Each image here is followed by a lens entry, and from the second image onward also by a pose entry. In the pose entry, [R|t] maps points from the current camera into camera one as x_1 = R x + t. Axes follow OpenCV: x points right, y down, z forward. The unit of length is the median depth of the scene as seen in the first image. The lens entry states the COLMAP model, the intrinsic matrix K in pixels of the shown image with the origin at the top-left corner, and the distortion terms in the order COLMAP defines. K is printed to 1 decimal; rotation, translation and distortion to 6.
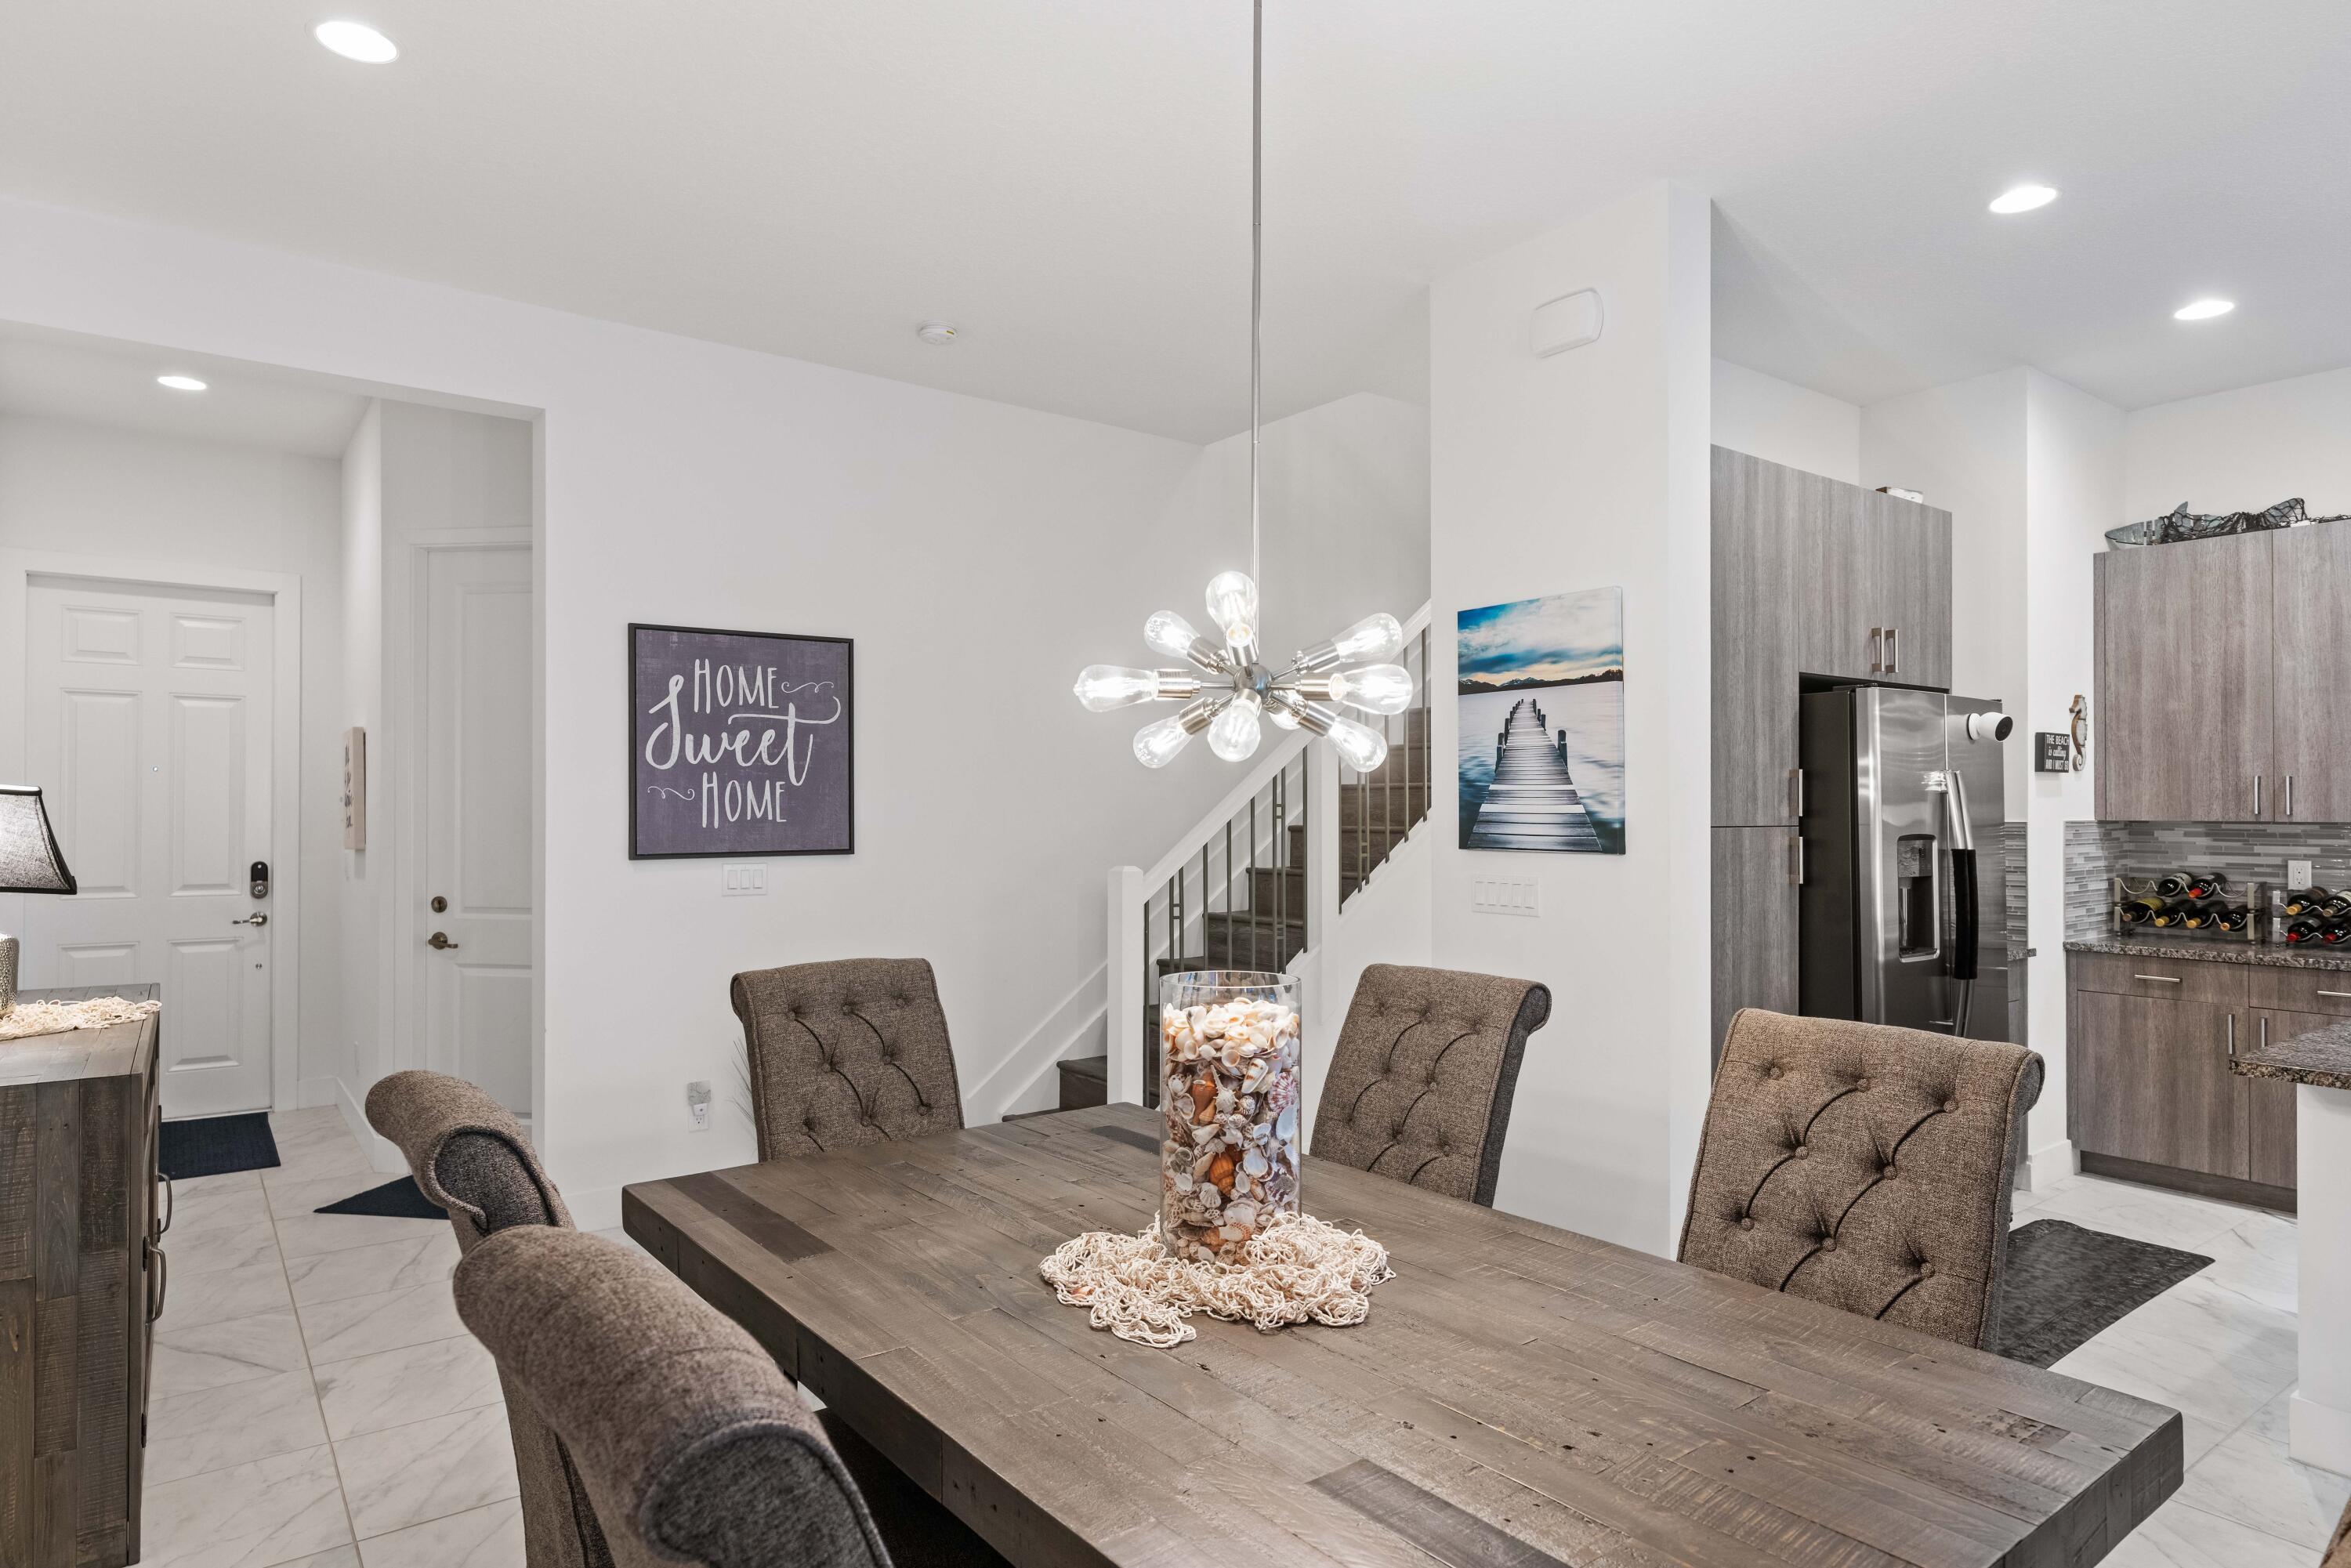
lens RADIAL K [[1370.1, 0, 1177.4], [0, 1370.1, 796.1], [0, 0, 1]] dist [-0.006590, -0.000607]
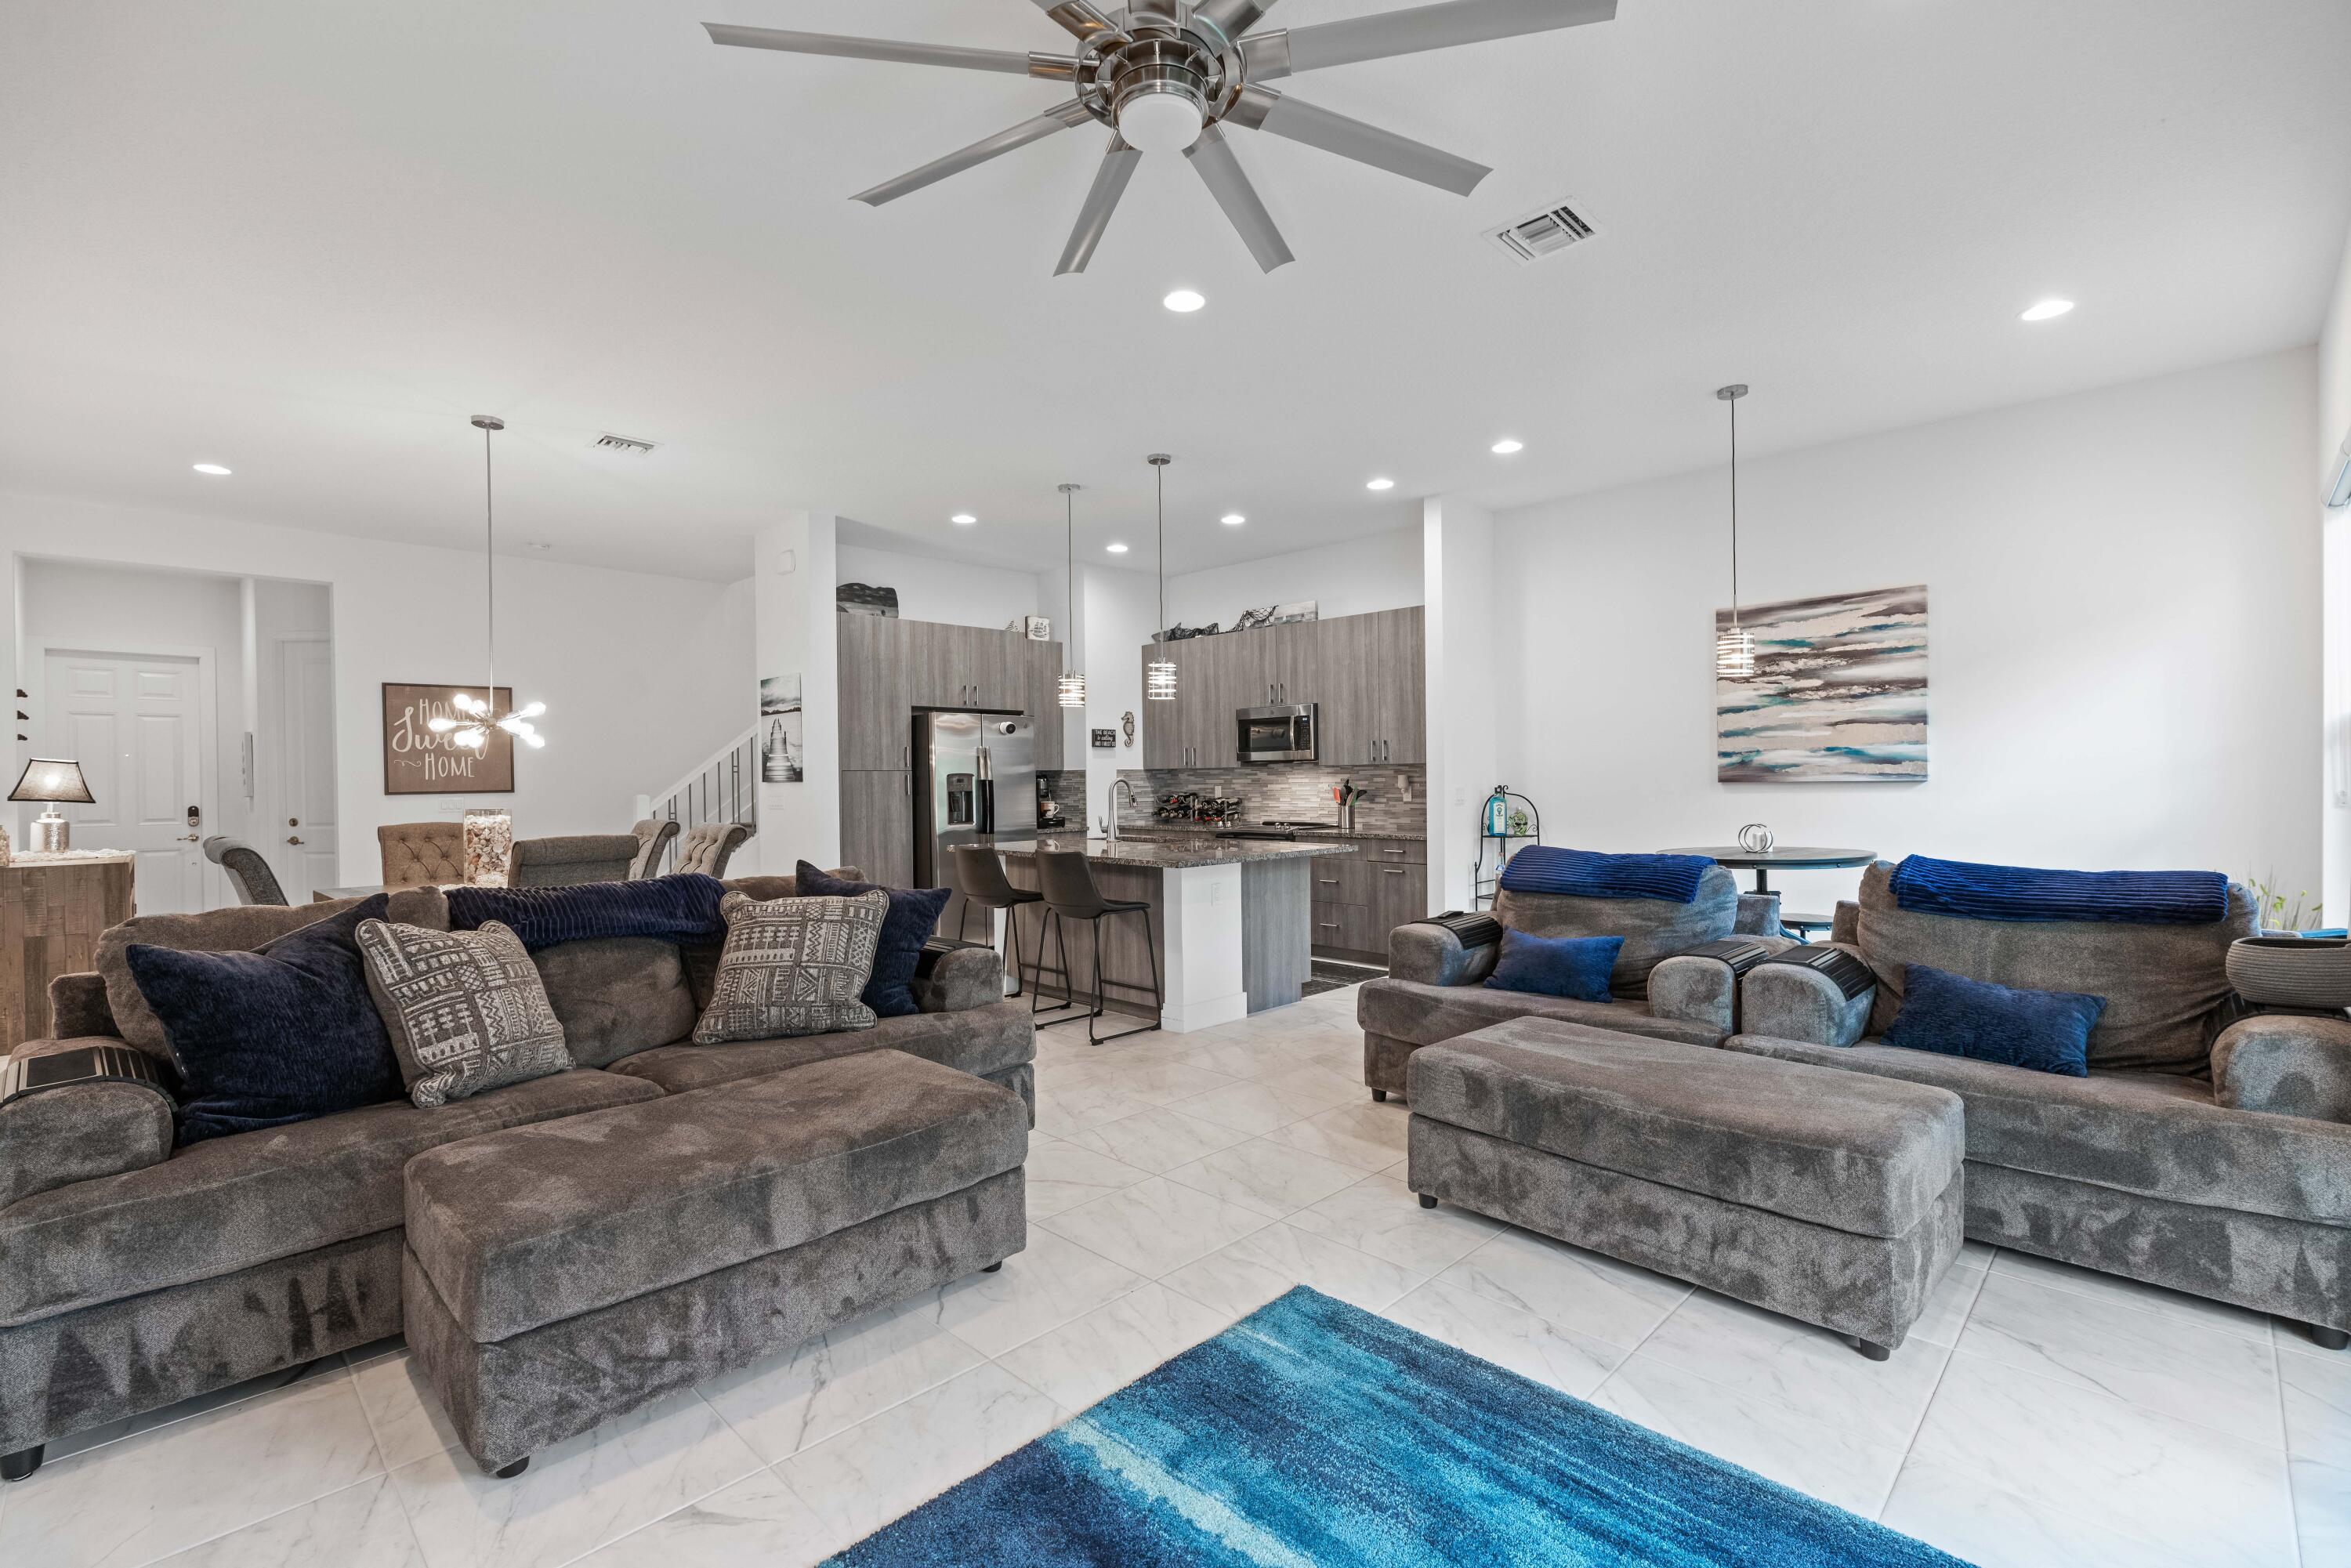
lens RADIAL K [[1060.4, 0, 1175.5], [0, 1060.4, 784.0], [0, 0, 1]] dist [-0.001467, 0.000581]
pose [[0.989874, -0.014305, 0.141225, 0.576177], [0.012753, 0.999848, 0.011885, 0.025906], [-0.141373, -0.009963, 0.989906, -0.789299]]
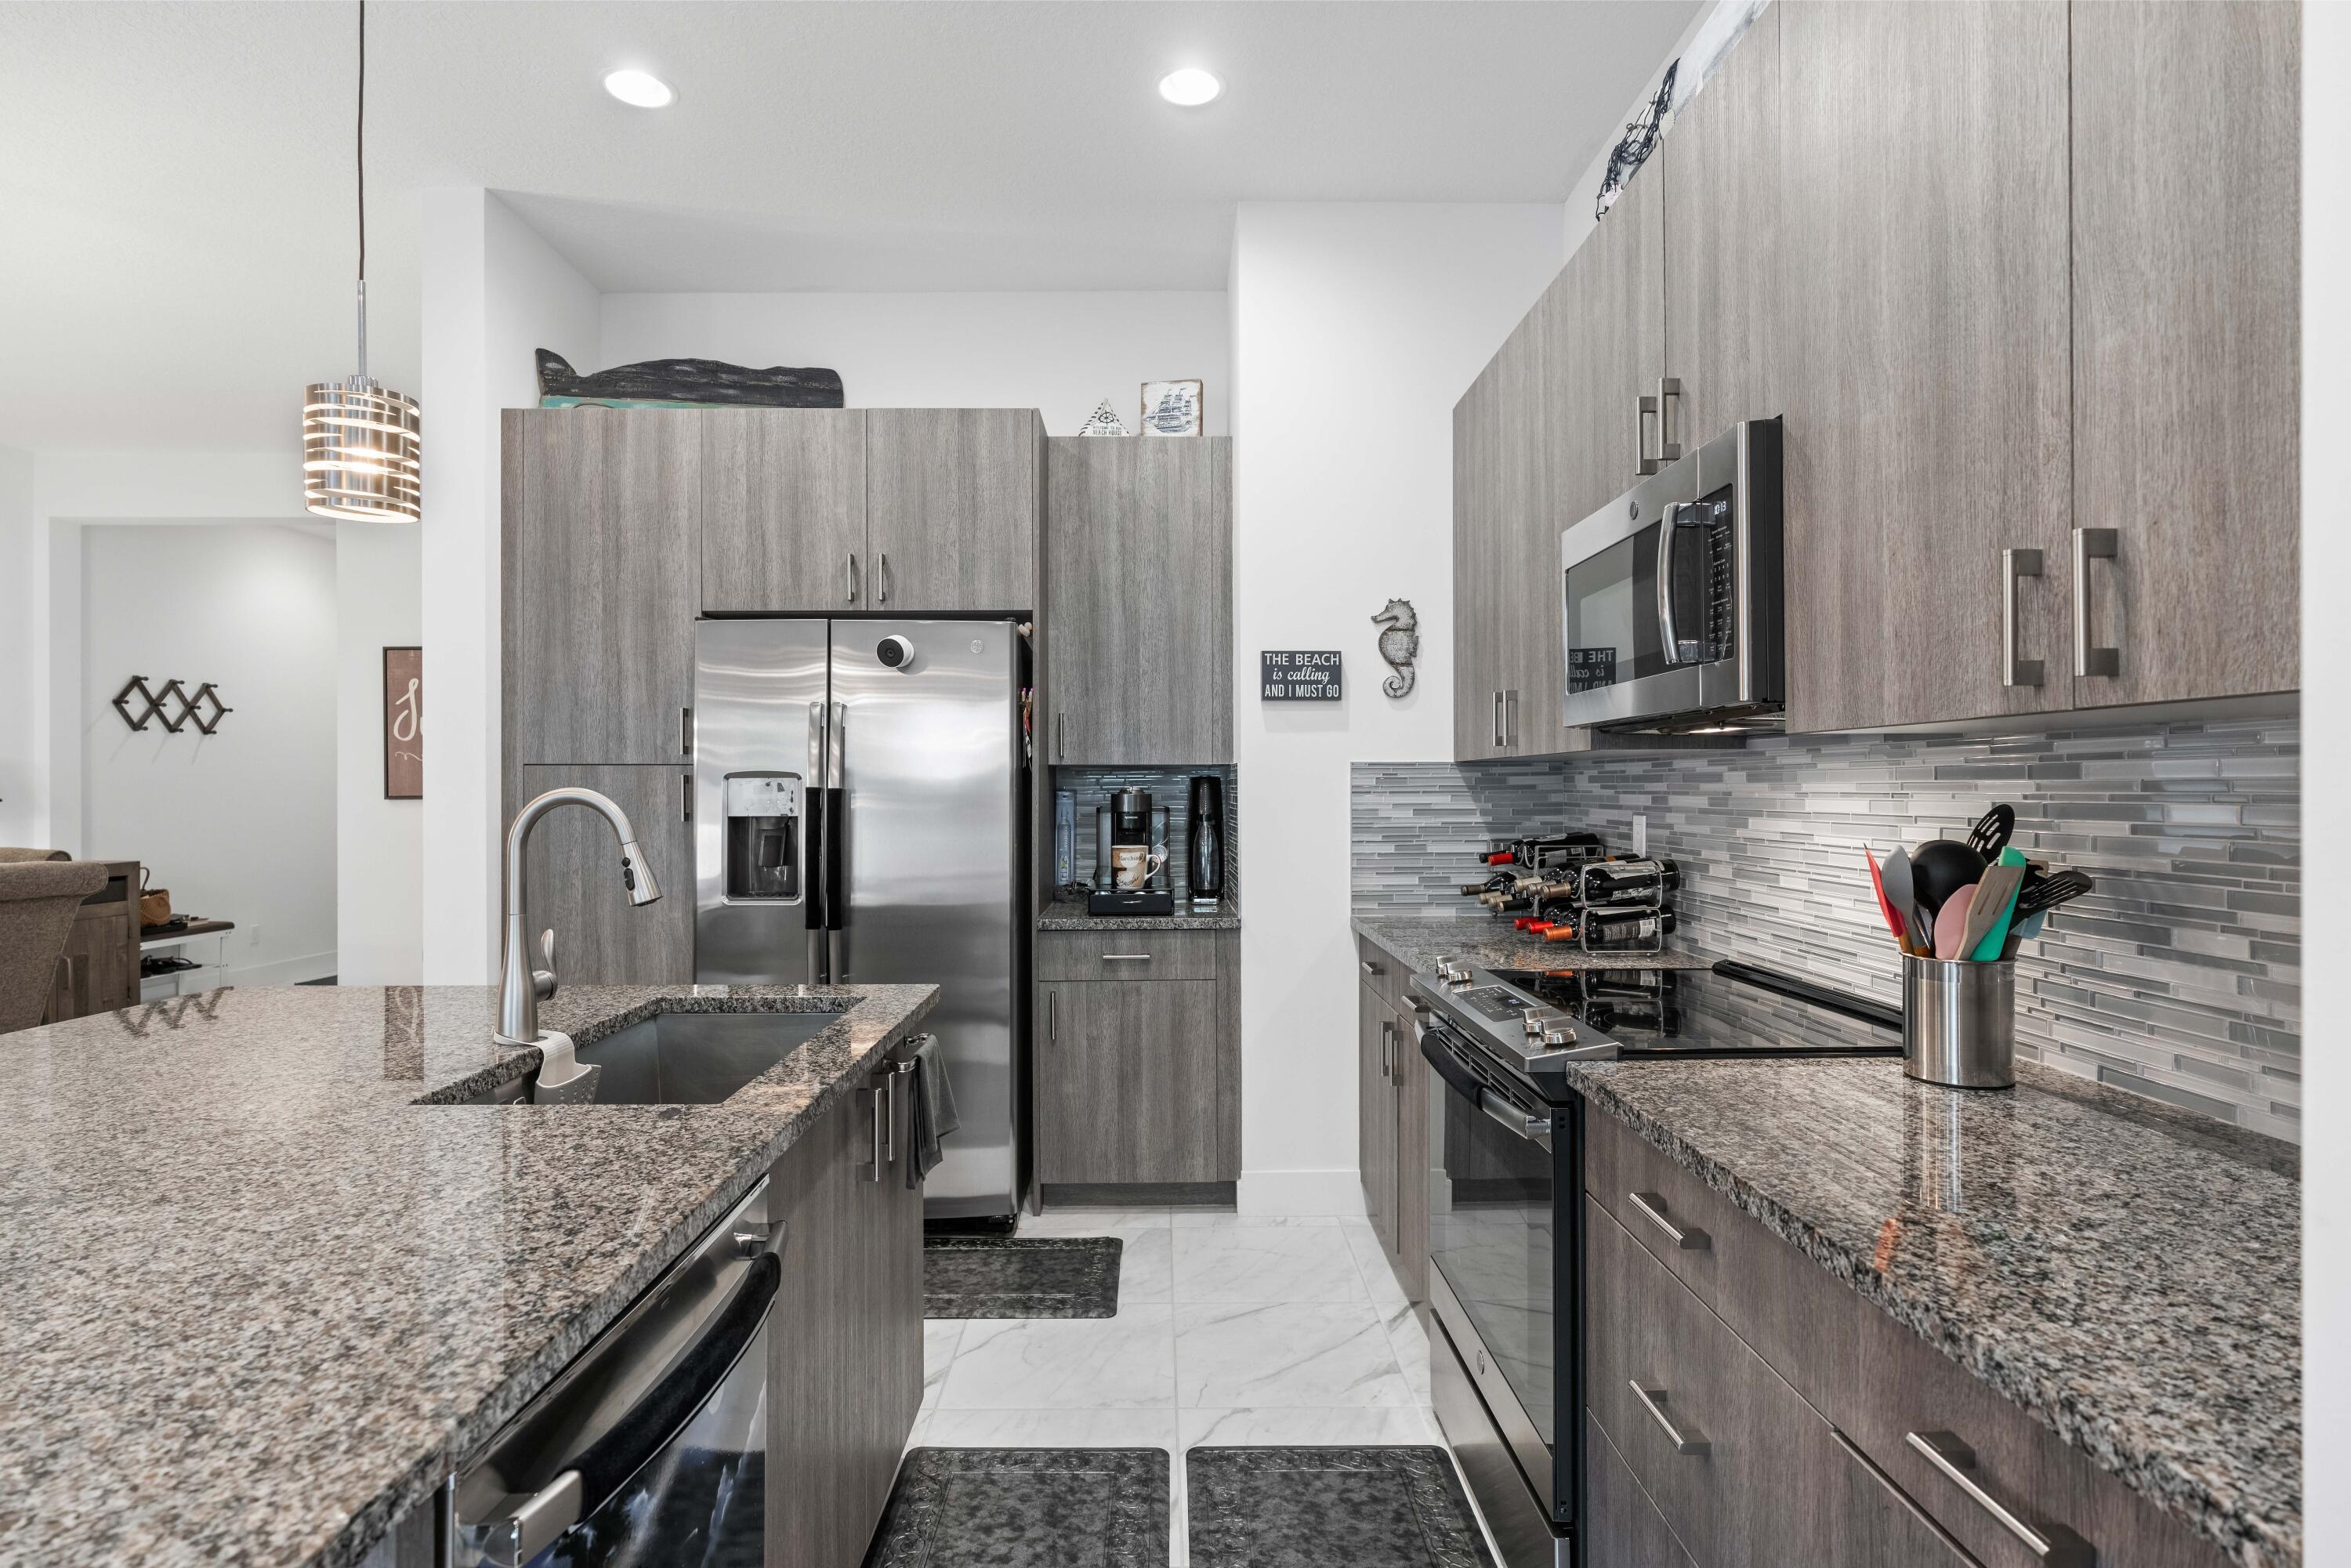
lens RADIAL K [[1188.0, 0, 1175.5], [0, 1188.0, 784.0], [0, 0, 1]] dist [-0.000787, -0.000323]
pose [[0.805765, -0.004955, -0.592214, 1.112171], [0.007913, 0.999966, 0.002400, 0.032477], [0.592182, -0.006620, 0.805777, 0.449632]]
